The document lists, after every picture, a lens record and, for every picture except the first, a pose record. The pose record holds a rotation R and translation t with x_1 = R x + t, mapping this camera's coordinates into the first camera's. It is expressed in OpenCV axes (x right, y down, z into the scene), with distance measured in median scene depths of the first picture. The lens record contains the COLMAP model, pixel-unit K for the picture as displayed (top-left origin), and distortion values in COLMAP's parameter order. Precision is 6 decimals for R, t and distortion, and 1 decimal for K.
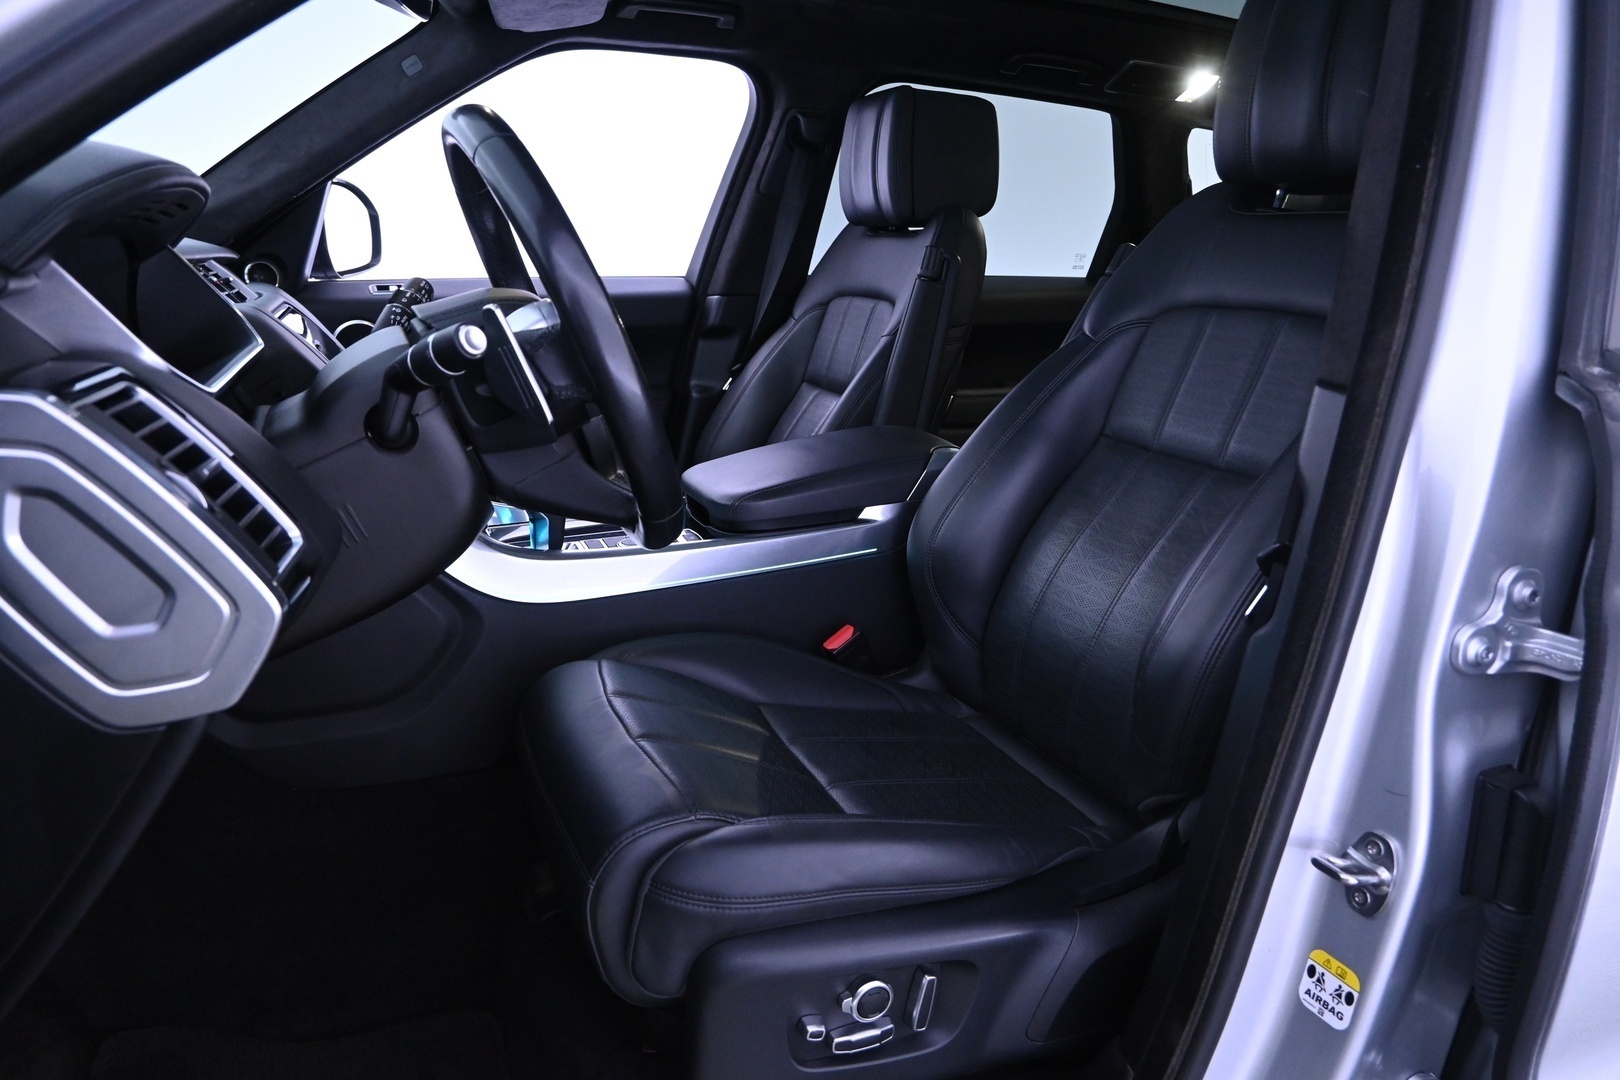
lens RADIAL K [[1084.1, 0, 809.9], [0, 1084.1, 527.3], [0, 0, 1]] dist [-0.004332, -0.002752]
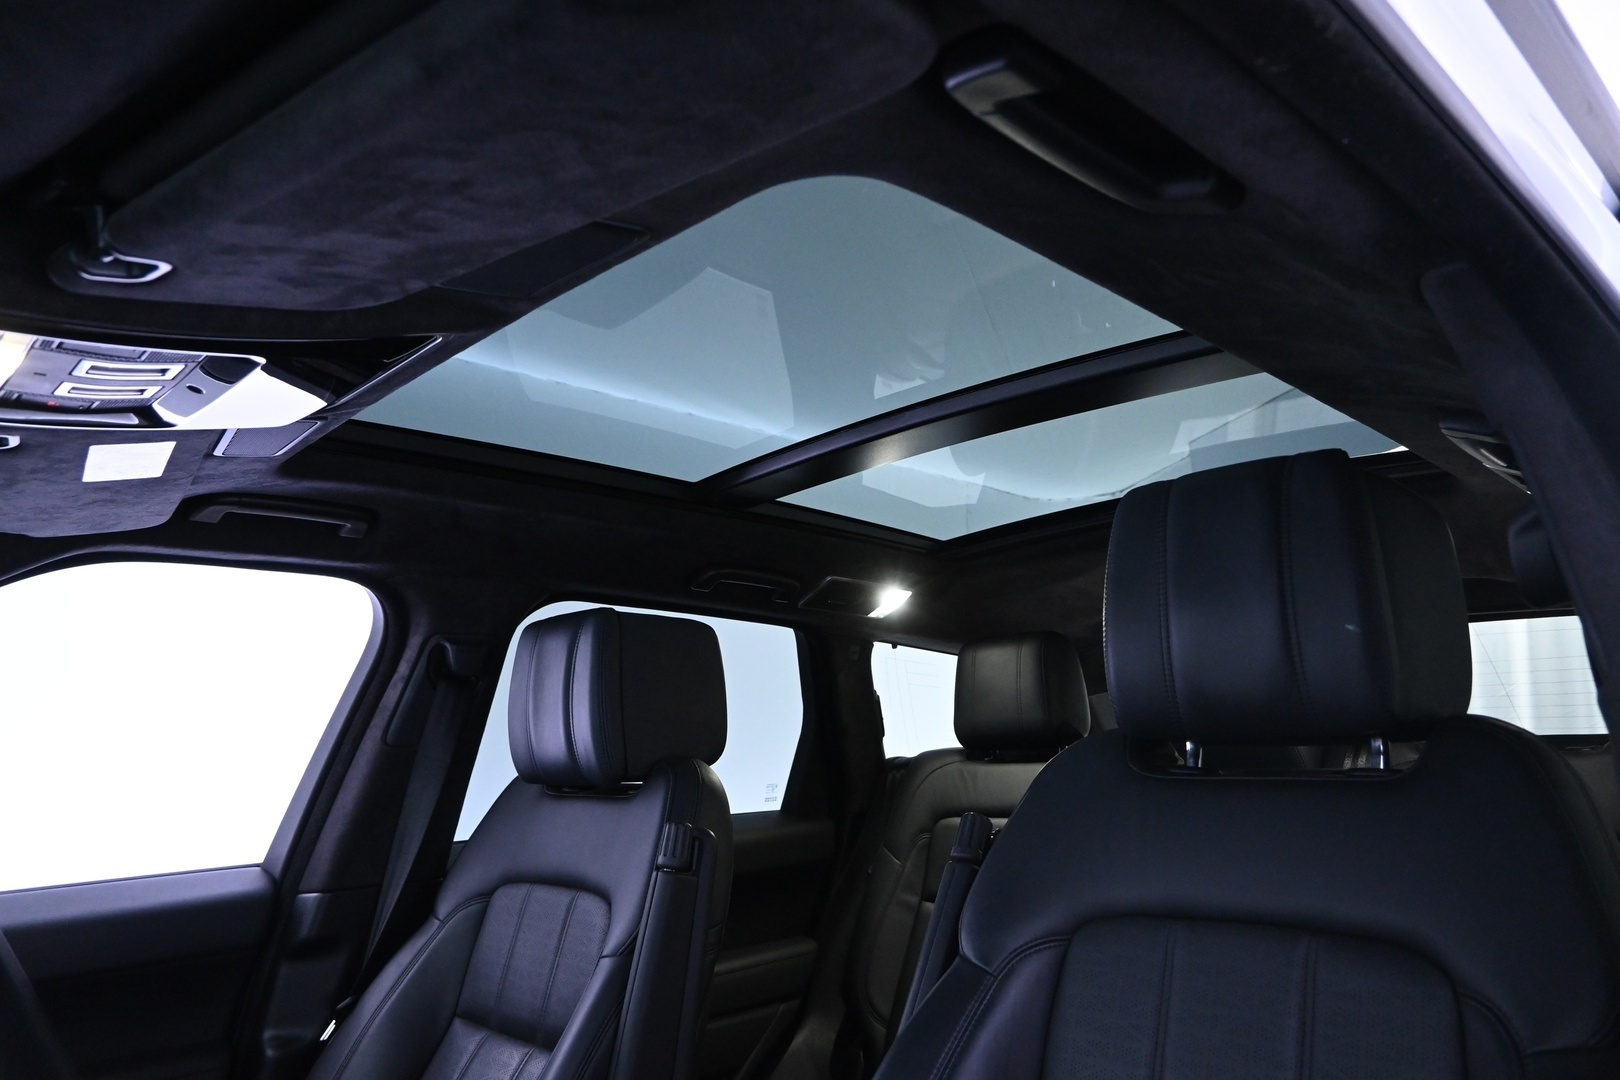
lens RADIAL K [[1084.1, 0, 810.7], [0, 1084.1, 533.8], [0, 0, 1]] dist [-0.004332, -0.002752]
pose [[0.925263, 0.018583, 0.378871, -0.062570], [0.144186, 0.906600, -0.396594, -0.109253], [-0.350854, 0.421582, 0.836164, 0.237692]]
